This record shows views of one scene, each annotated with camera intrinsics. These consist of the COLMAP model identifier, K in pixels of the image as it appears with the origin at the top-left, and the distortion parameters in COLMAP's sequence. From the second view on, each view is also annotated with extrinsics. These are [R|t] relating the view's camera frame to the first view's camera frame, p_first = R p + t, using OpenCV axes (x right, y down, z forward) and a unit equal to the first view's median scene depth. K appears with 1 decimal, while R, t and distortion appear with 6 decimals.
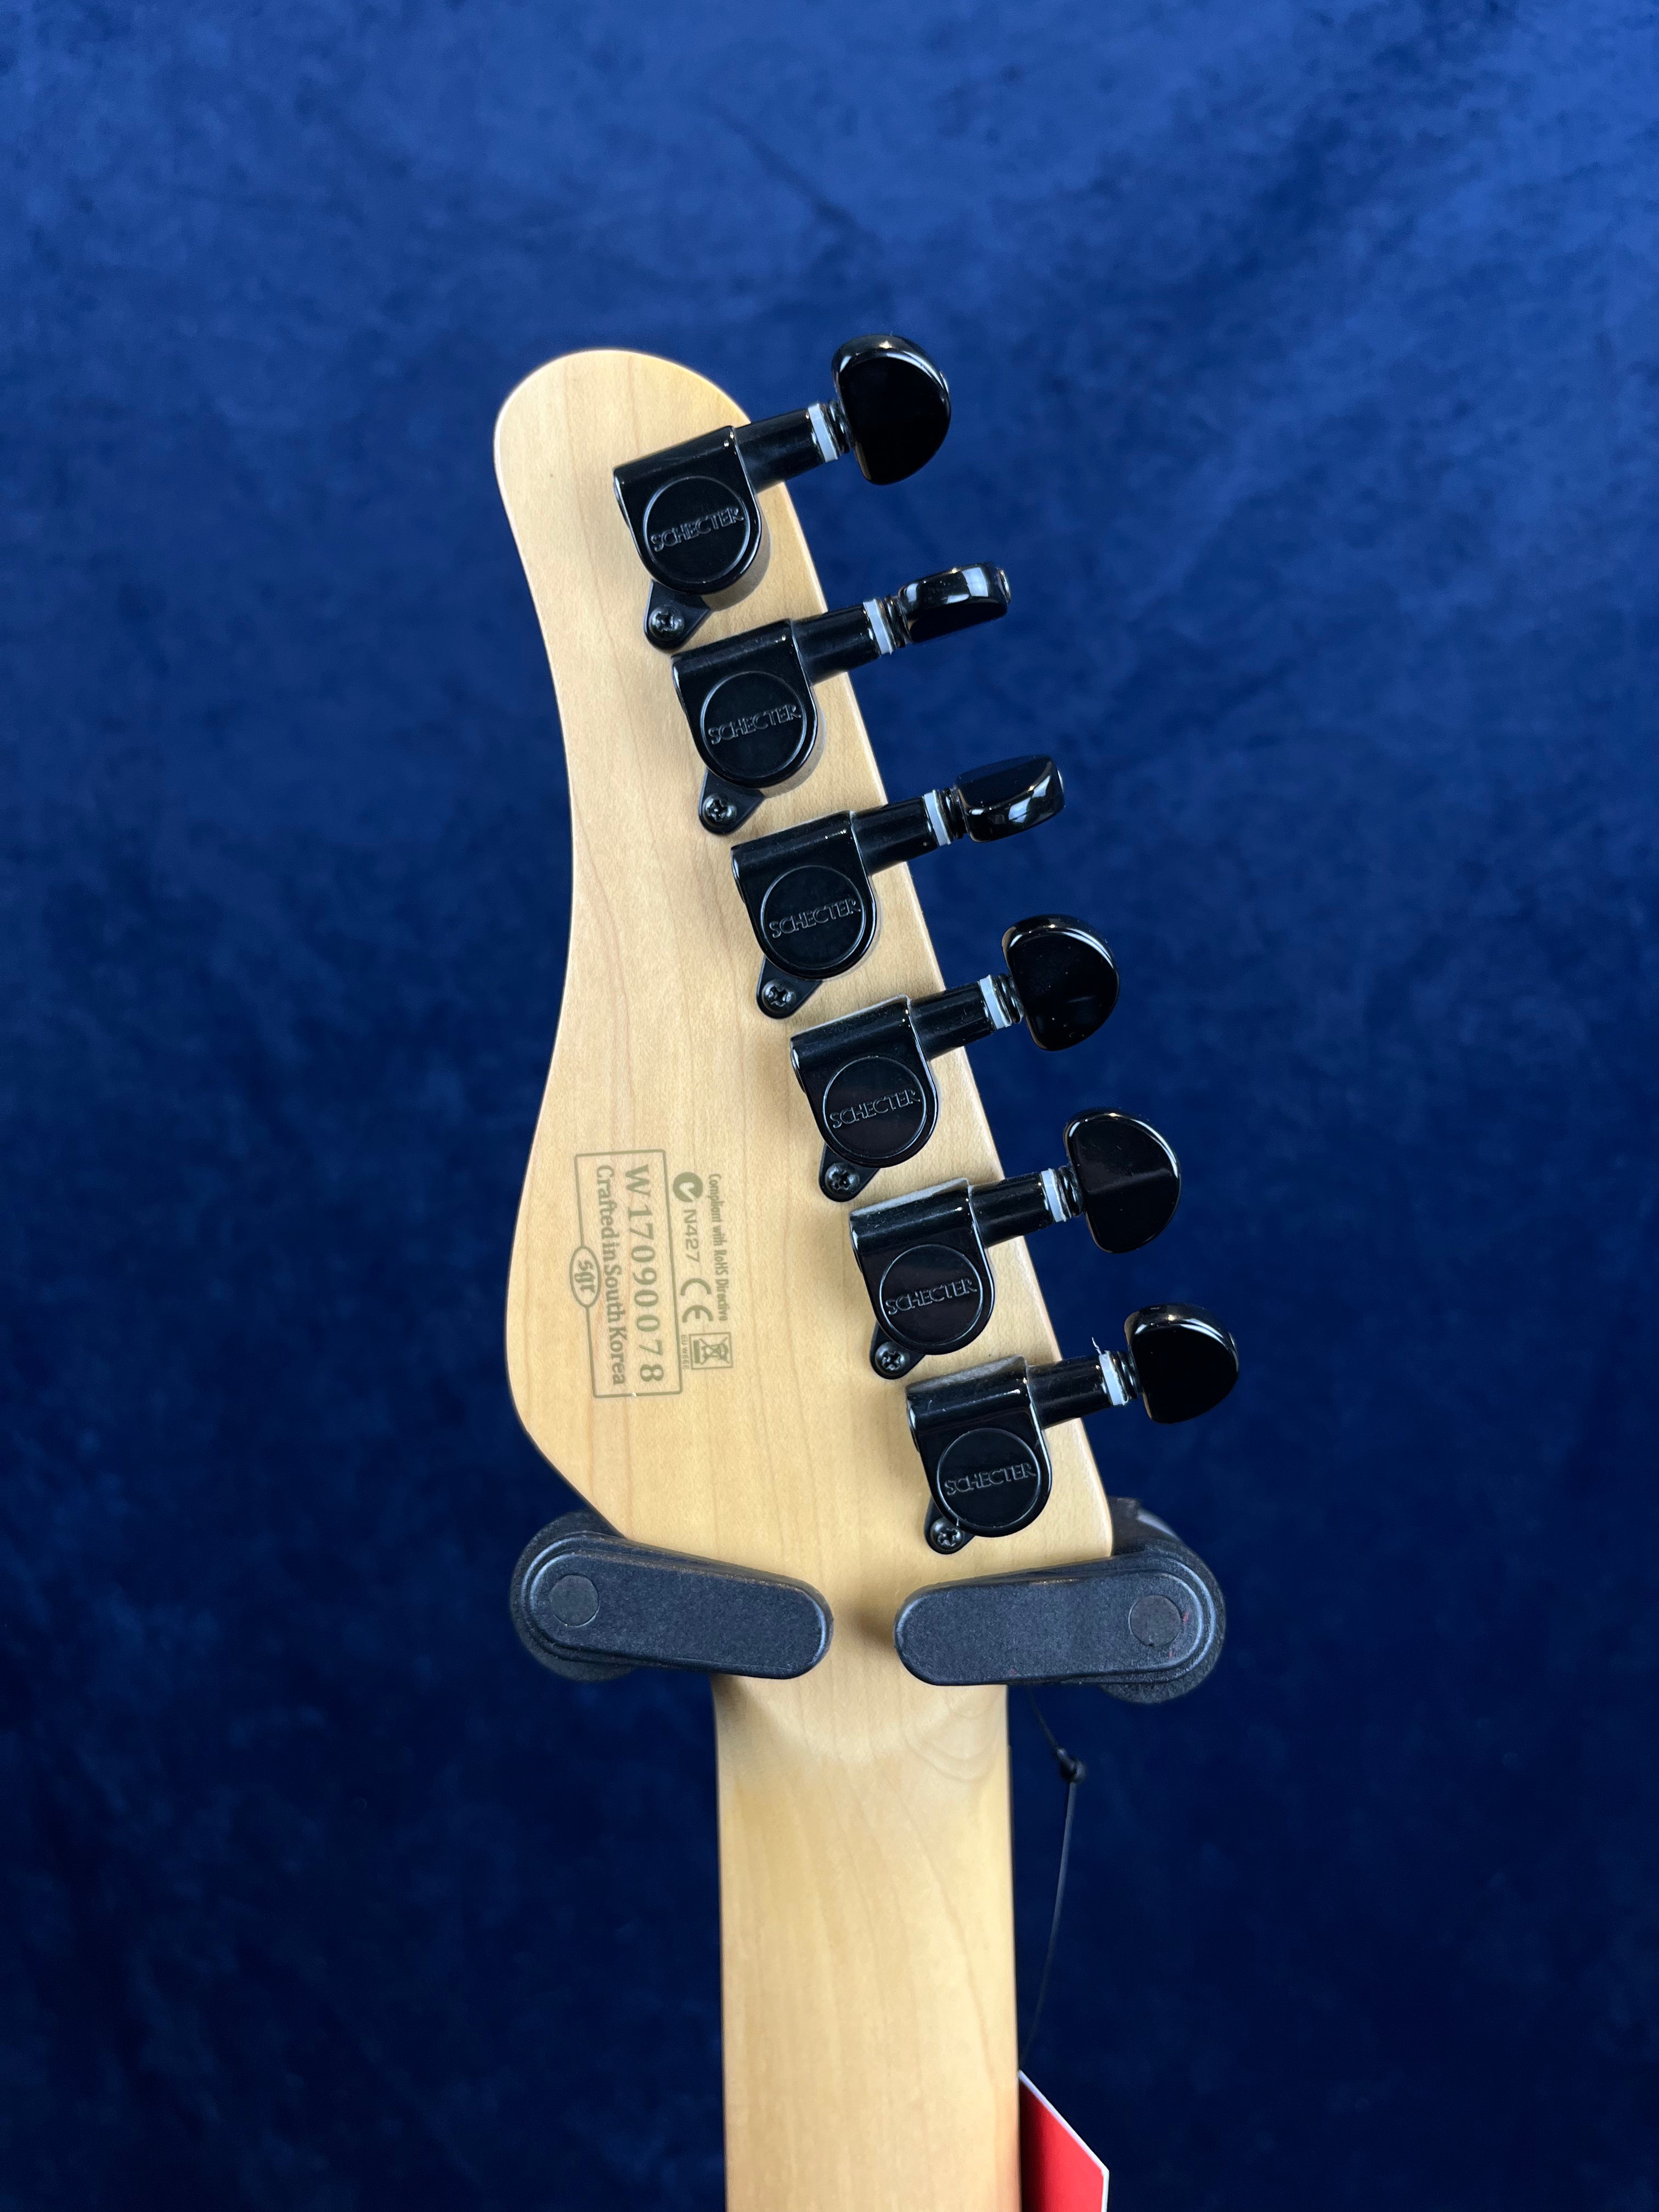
lens RADIAL K [[1785.9, 0, 832.7], [0, 1785.9, 1084.1], [0, 0, 1]] dist [0.007713, -0.023914]
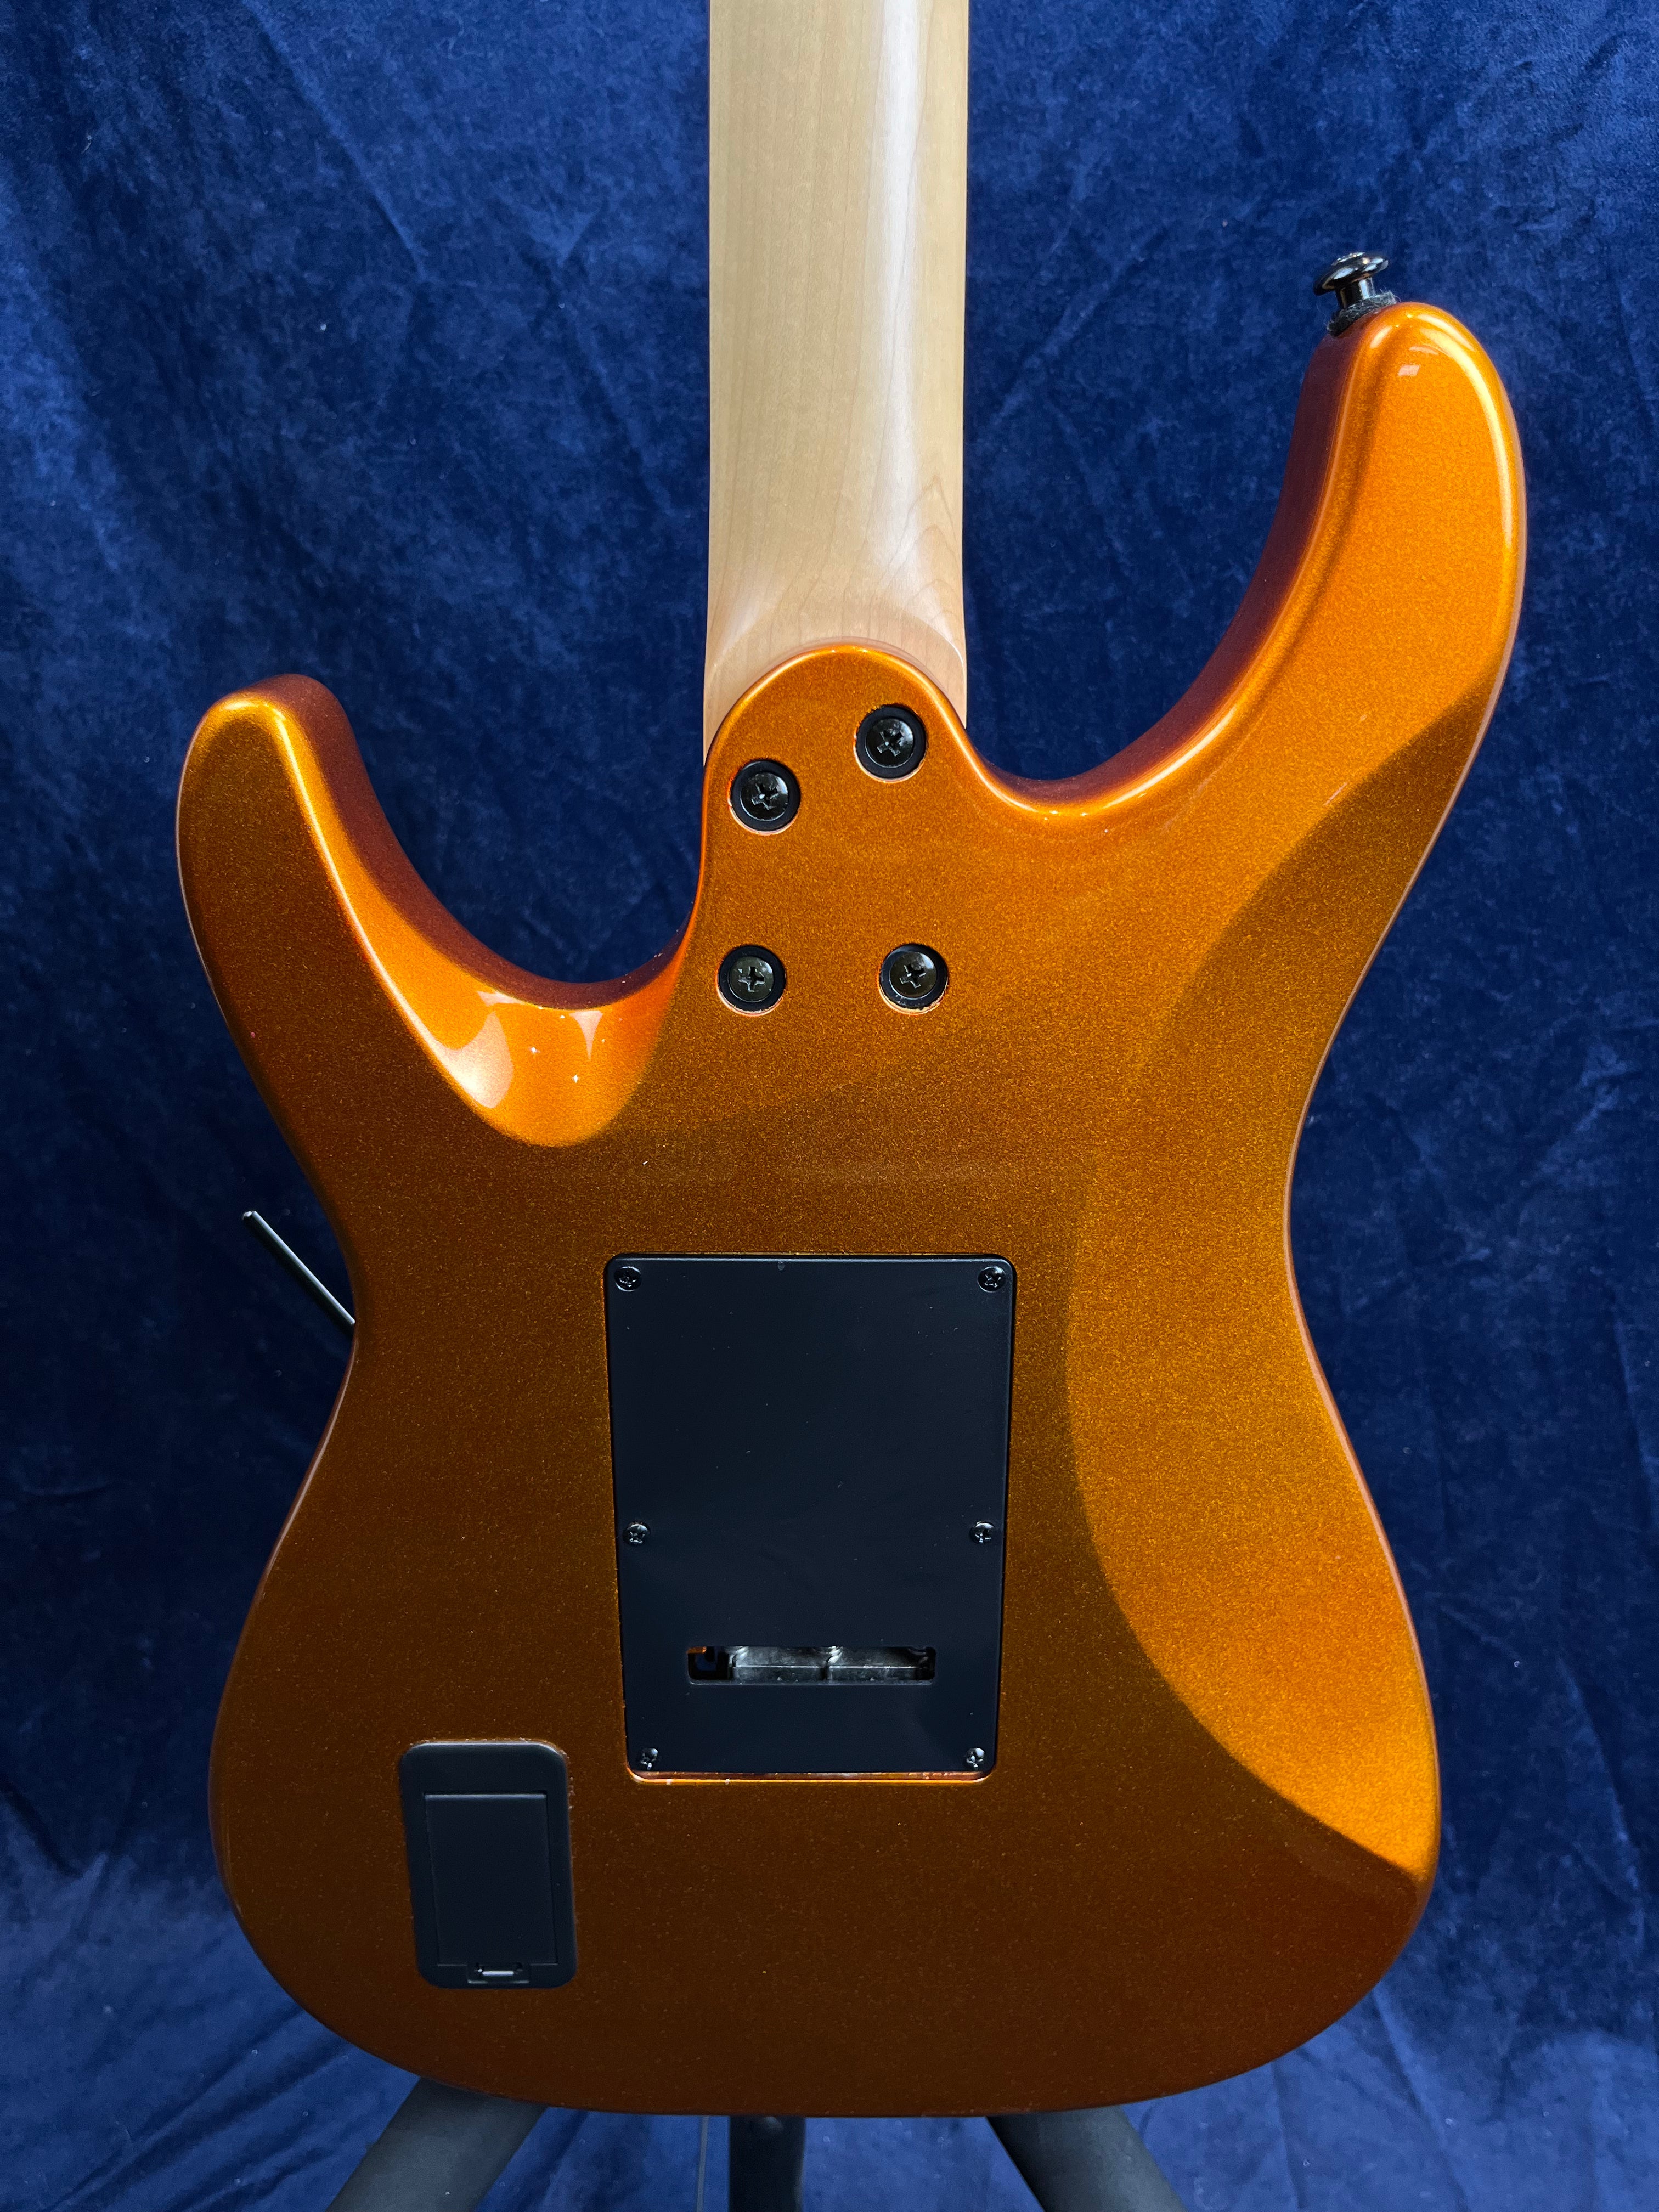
lens RADIAL K [[1701.7, 0, 840.9], [0, 1701.7, 1117.5], [0, 0, 1]] dist [0.049440, -0.085171]
pose [[0.996769, 0.007419, 0.079973, -0.021140], [-0.028433, 0.963836, 0.264974, 0.888701], [-0.075115, -0.266392, 0.960933, -0.159389]]
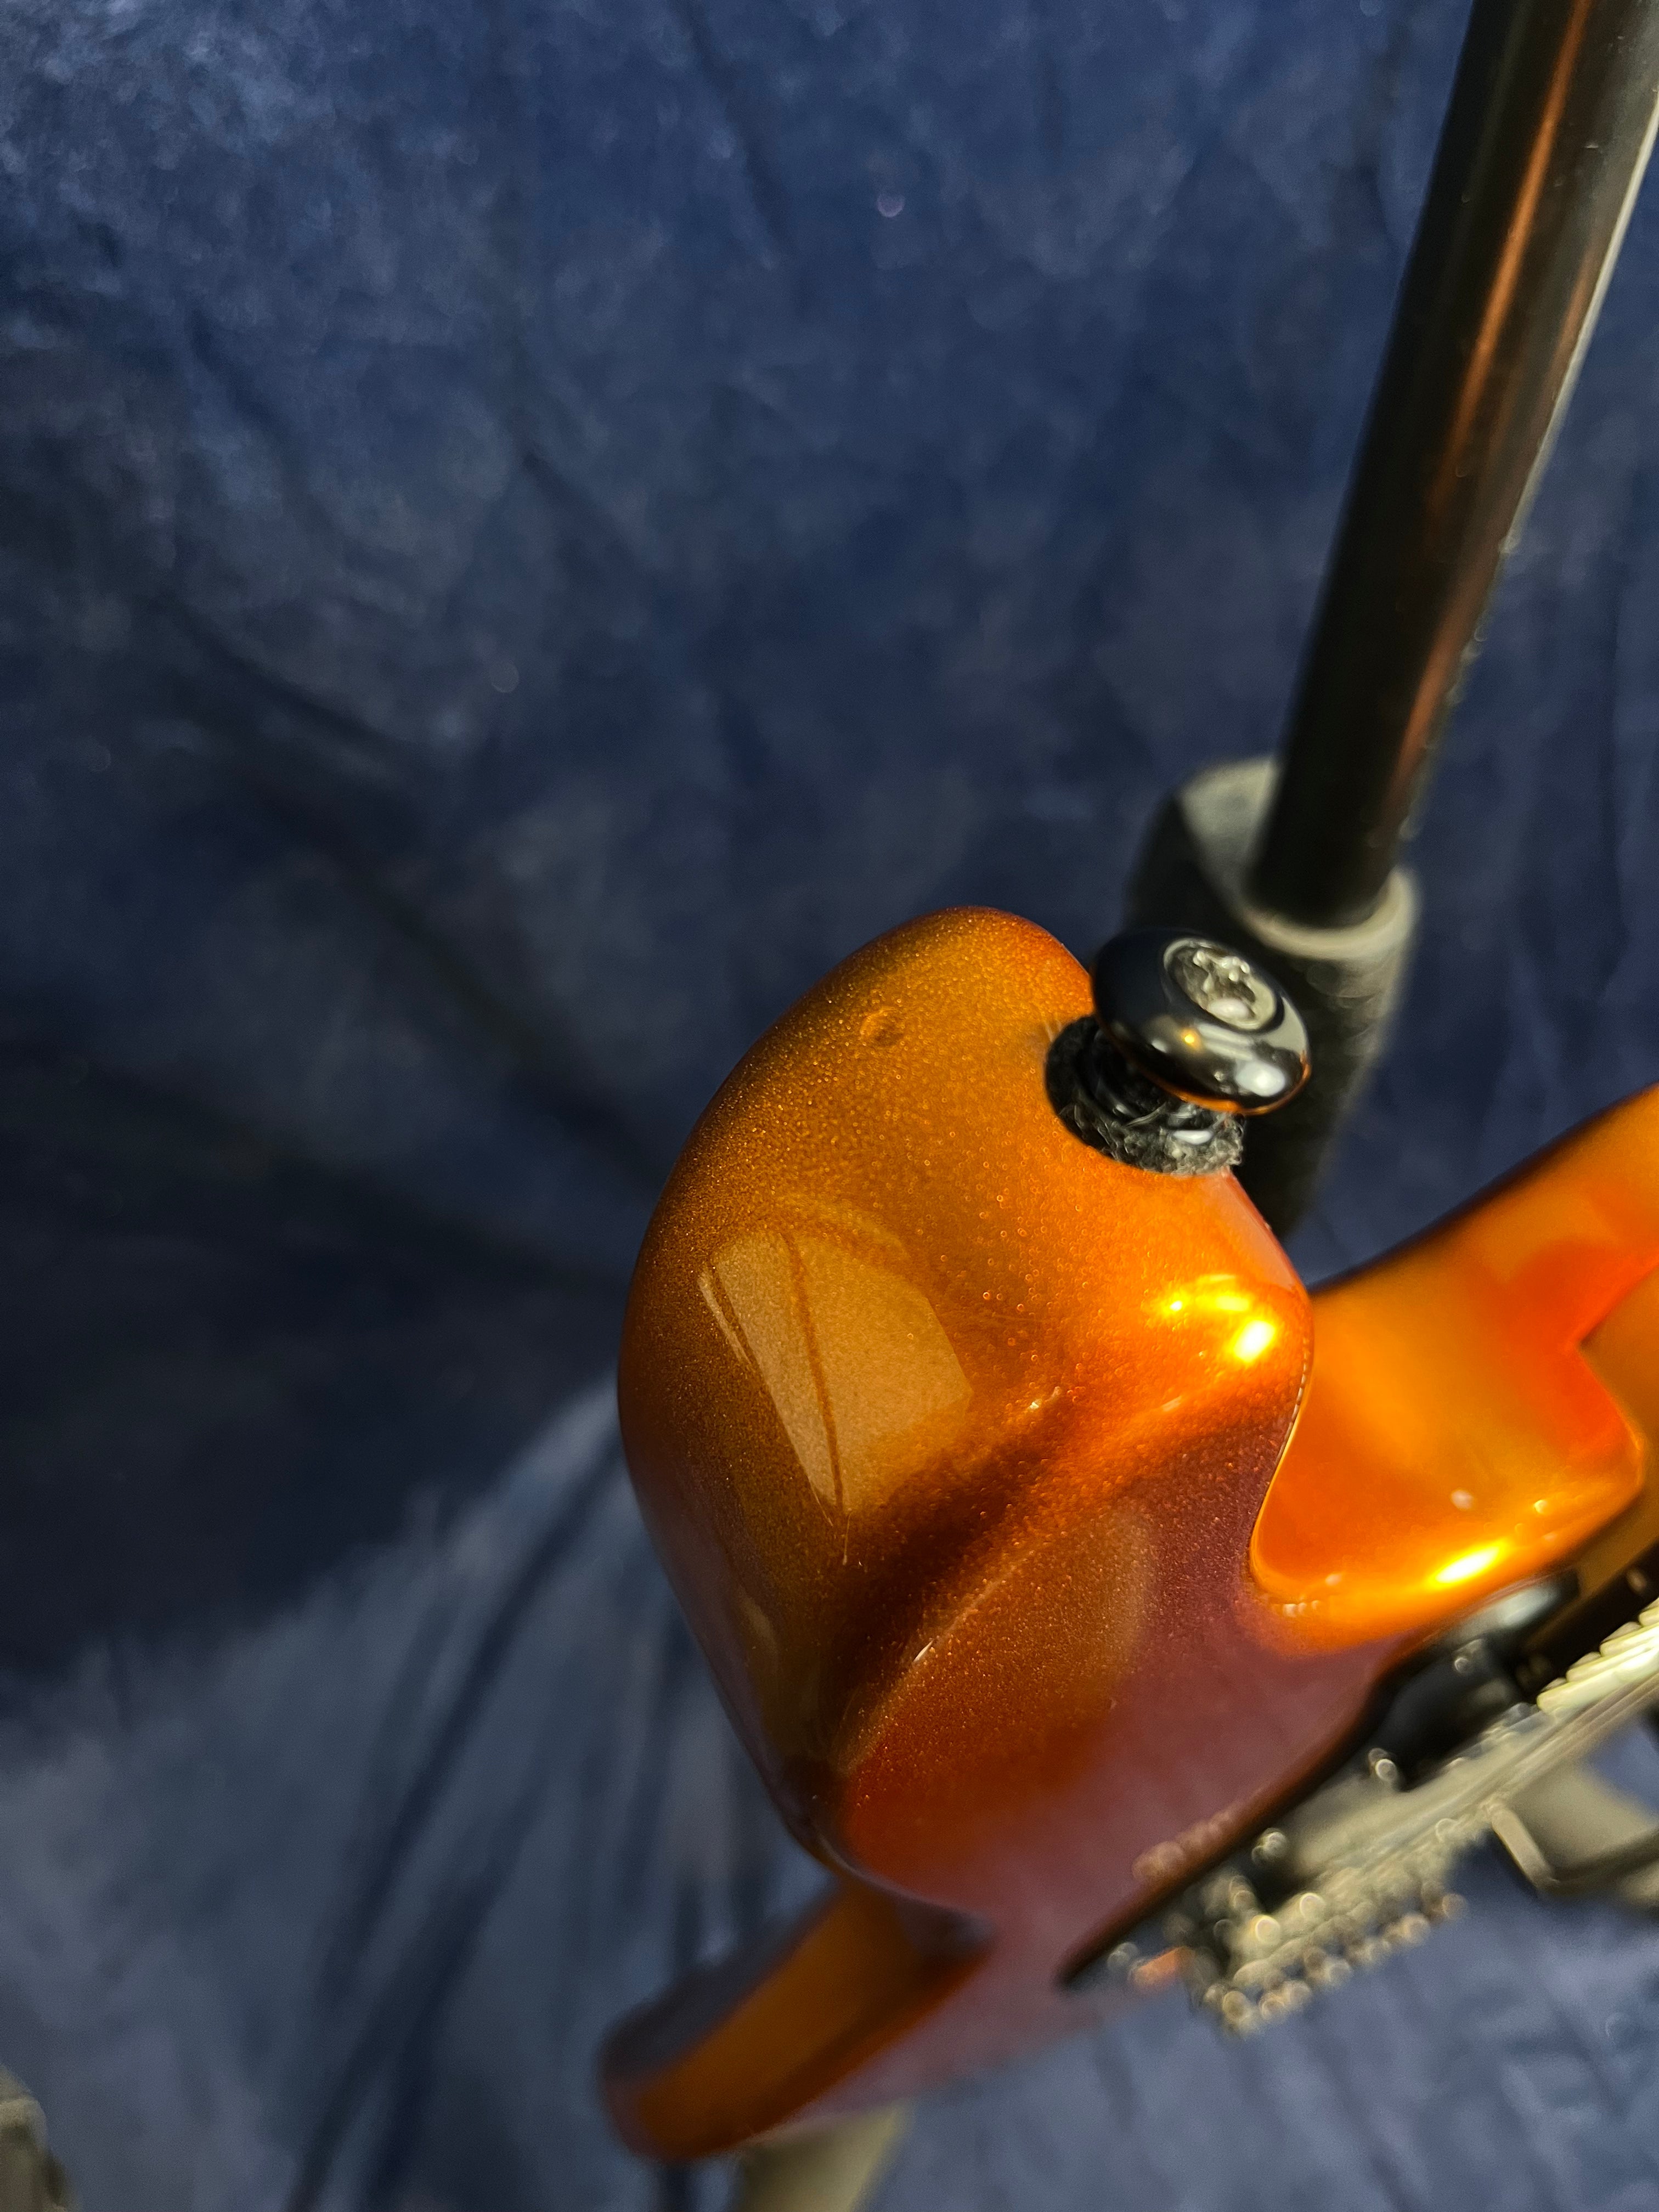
lens RADIAL K [[1785.9, 0, 835.0], [0, 1785.9, 1115.1], [0, 0, 1]] dist [0.007713, -0.023914]
pose [[0.870074, -0.395861, 0.293709, -0.272043], [-0.013462, 0.576550, 0.816951, 0.605306], [-0.492737, -0.714762, 0.496312, 0.447781]]
